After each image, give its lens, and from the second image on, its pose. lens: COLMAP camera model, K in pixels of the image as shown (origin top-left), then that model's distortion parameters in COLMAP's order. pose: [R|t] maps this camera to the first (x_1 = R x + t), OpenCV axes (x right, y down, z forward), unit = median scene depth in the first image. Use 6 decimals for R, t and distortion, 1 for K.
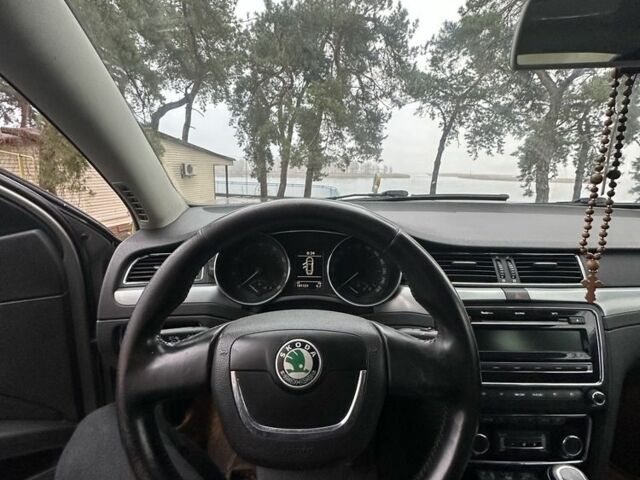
lens RADIAL K [[455.9, 0, 304.9], [0, 455.9, 240.0], [0, 0, 1]] dist [0.038173, -0.000443]
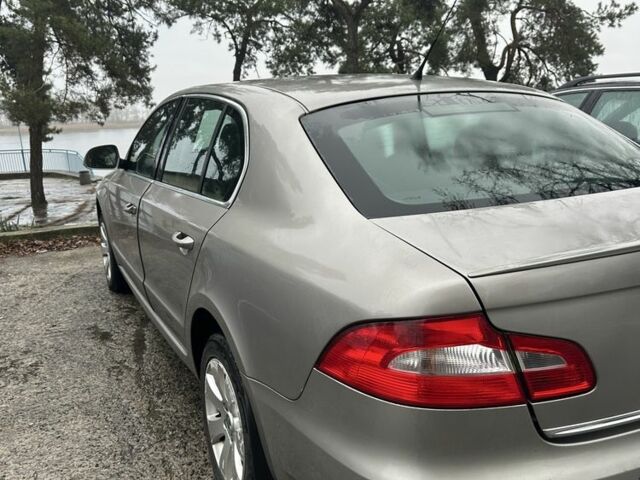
lens RADIAL K [[455.9, 0, 304.9], [0, 455.9, 240.0], [0, 0, 1]] dist [0.038173, -0.000443]
pose [[0.906531, -0.161940, 0.389841, 0.075267], [0.124379, 0.984961, 0.119922, -0.031180], [-0.403399, -0.060225, 0.913040, 0.286898]]
